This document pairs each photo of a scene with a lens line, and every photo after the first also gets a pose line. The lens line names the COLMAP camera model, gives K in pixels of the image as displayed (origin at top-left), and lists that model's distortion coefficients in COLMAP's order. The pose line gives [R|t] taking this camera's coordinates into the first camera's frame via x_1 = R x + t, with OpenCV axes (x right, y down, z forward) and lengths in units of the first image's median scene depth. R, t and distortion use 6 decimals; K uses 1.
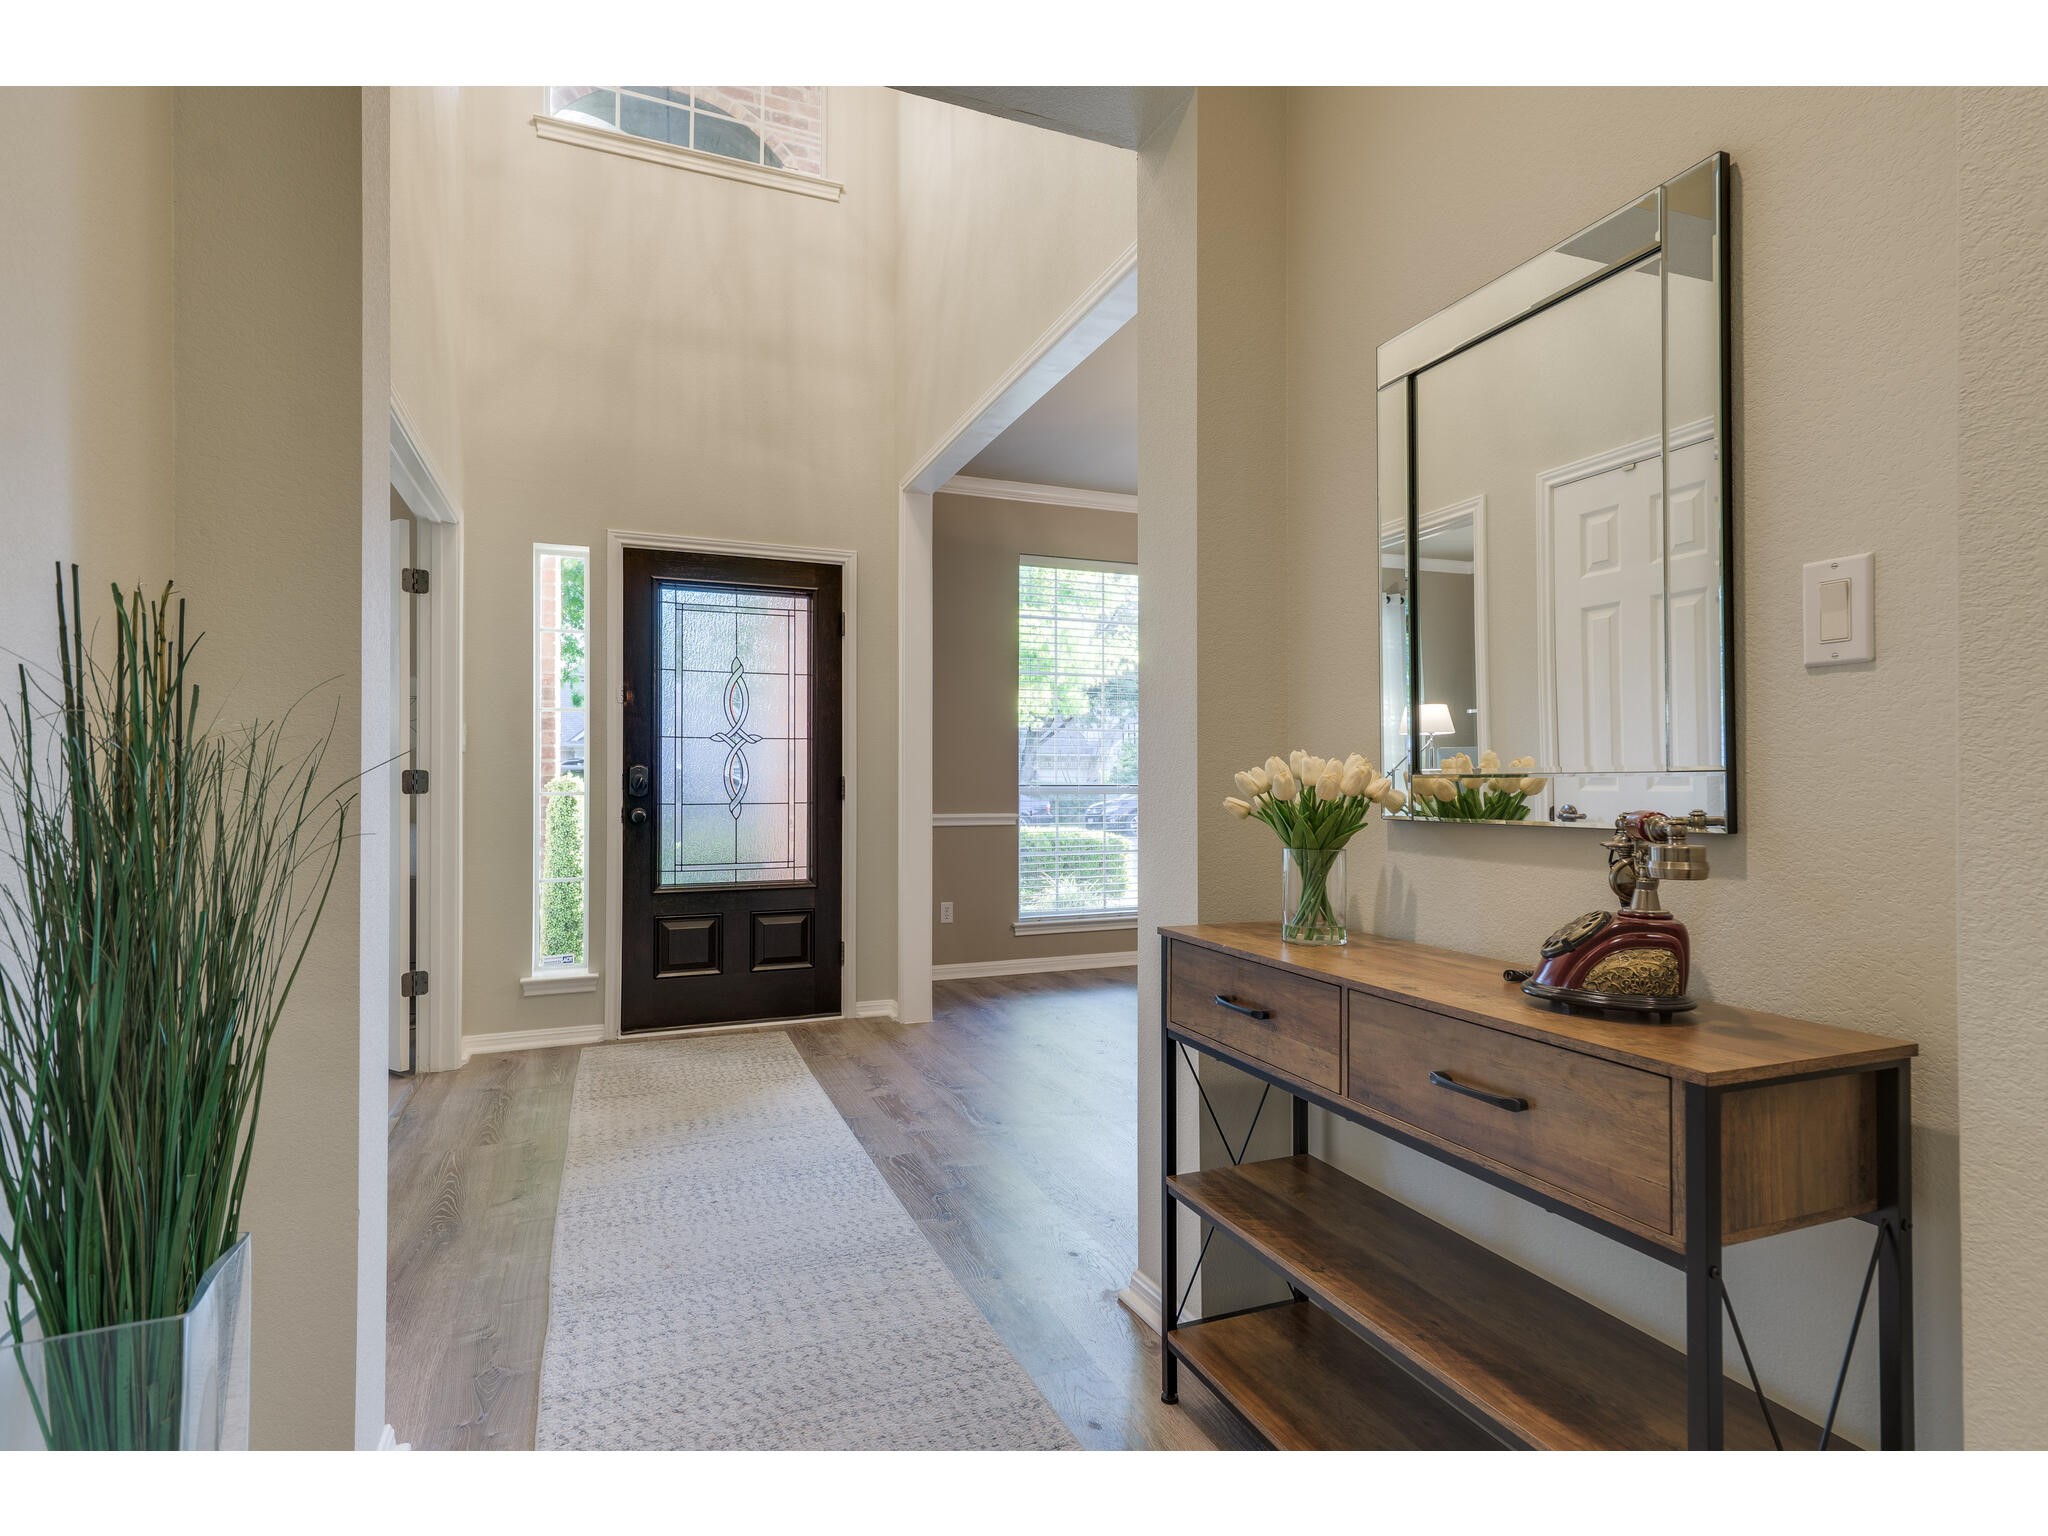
lens RADIAL K [[1053.7, 0, 1024.0], [0, 1053.7, 768.0], [0, 0, 1]] dist [0.000000, -0.000008]
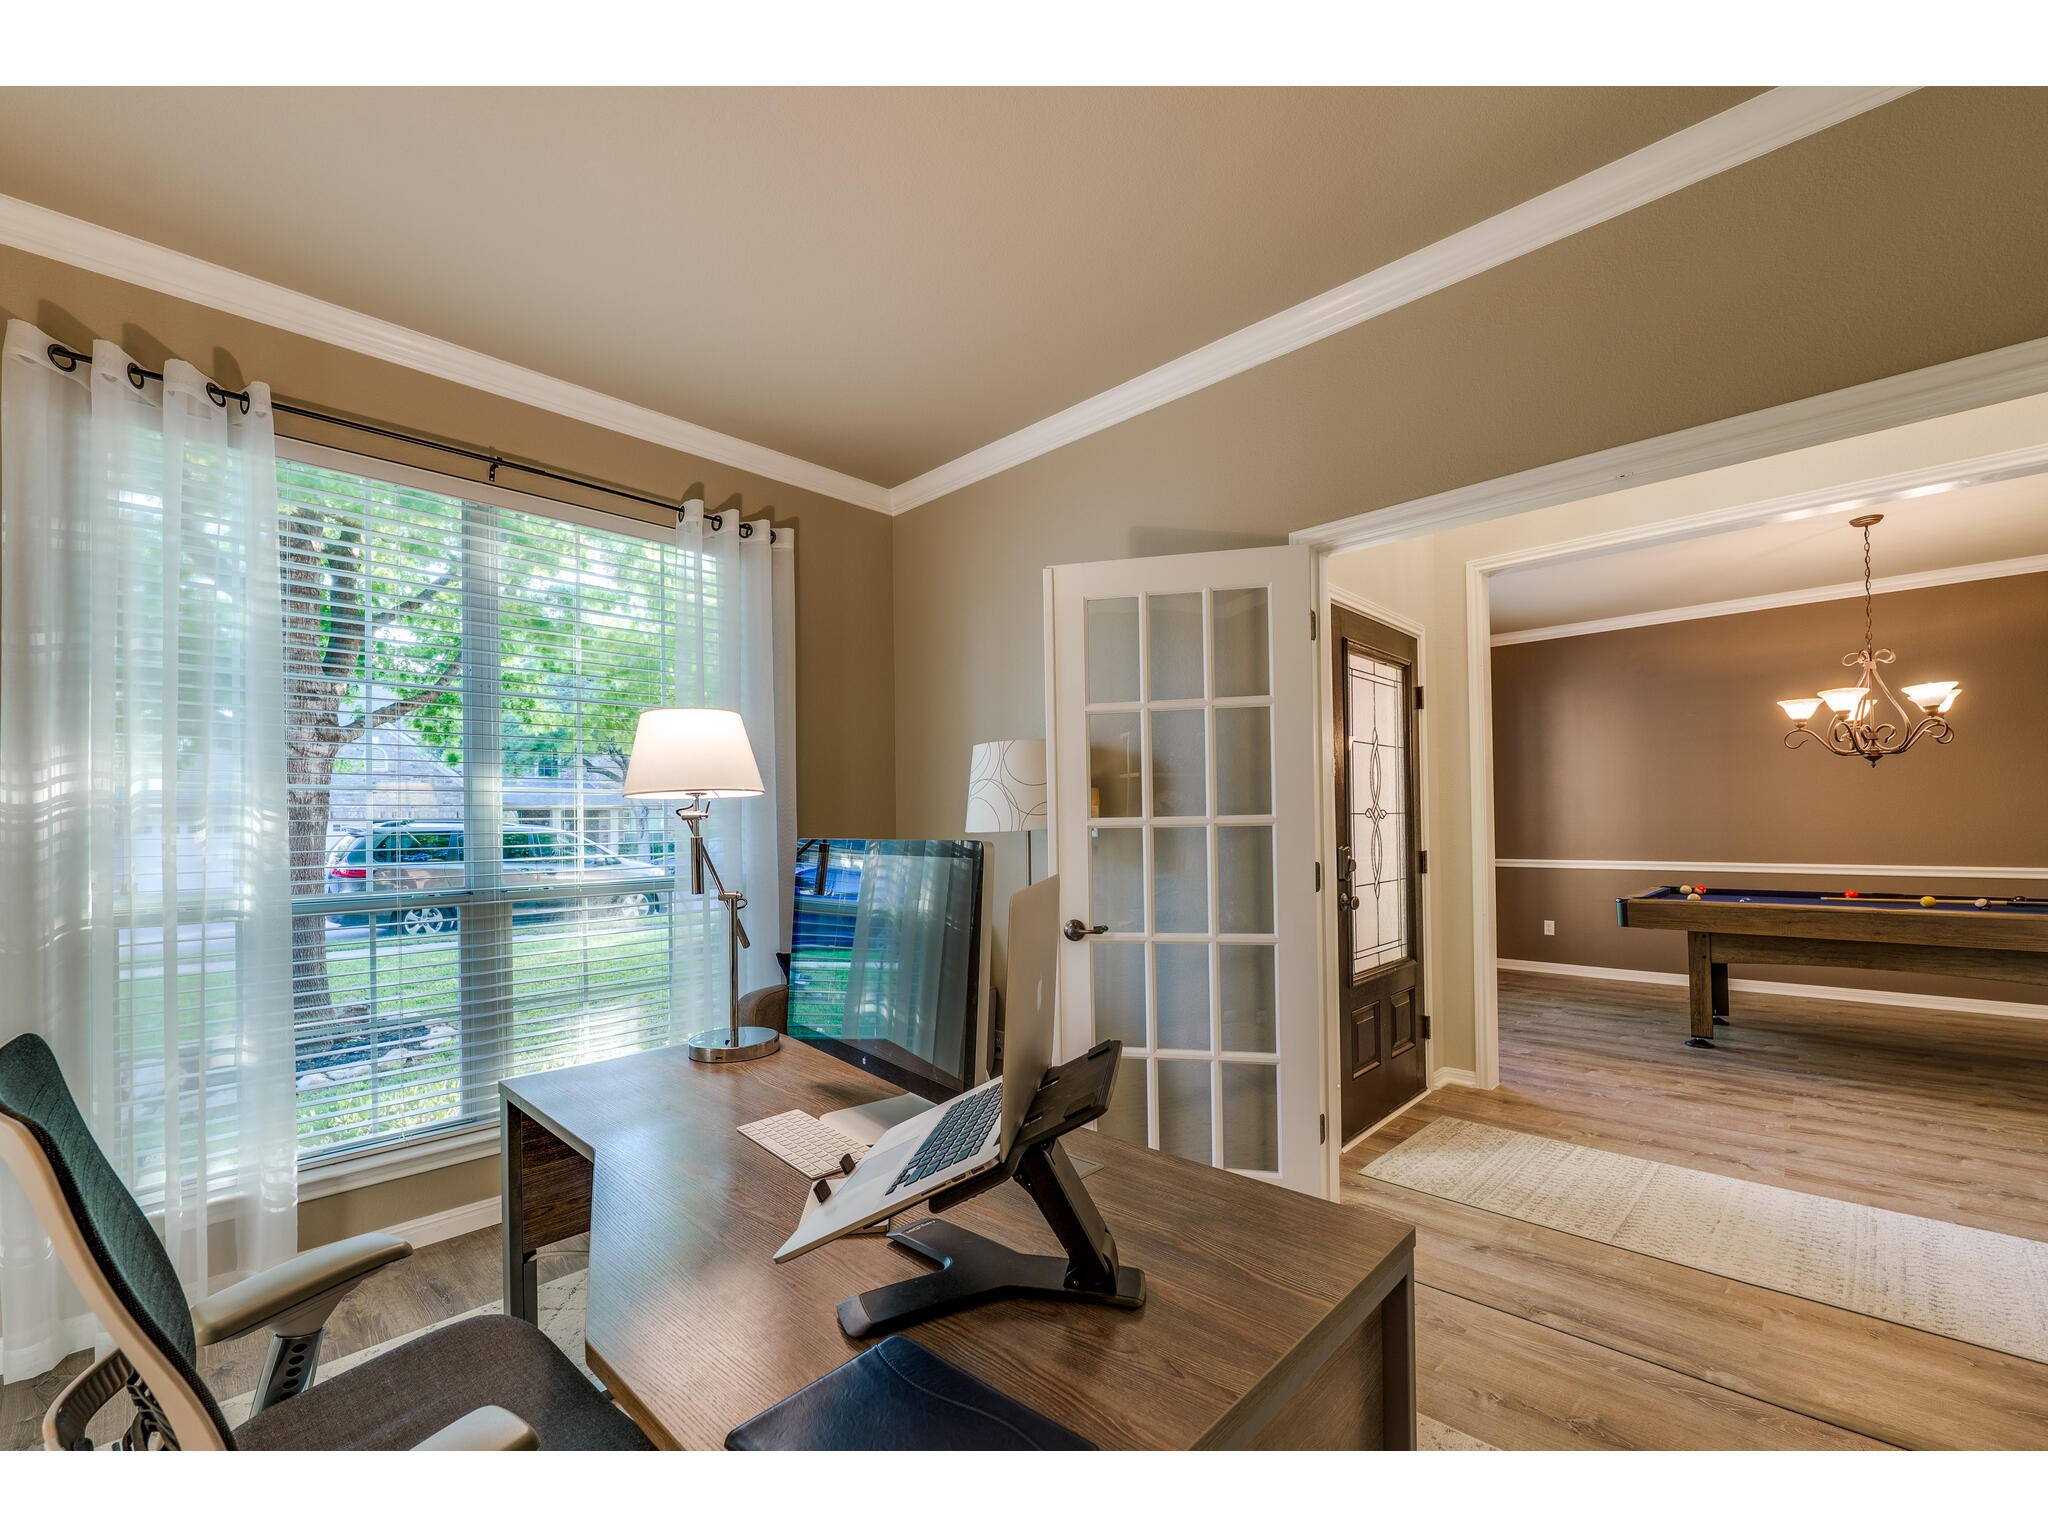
lens RADIAL K [[862.5, 0, 1023.4], [0, 862.5, 800.2], [0, 0, 1]] dist [0.000348, 0.000045]
pose [[0.909041, -0.003853, 0.416689, -0.887616], [0.008378, 0.999924, -0.009030, -0.034909], [-0.416622, 0.011699, 0.909004, 0.427519]]
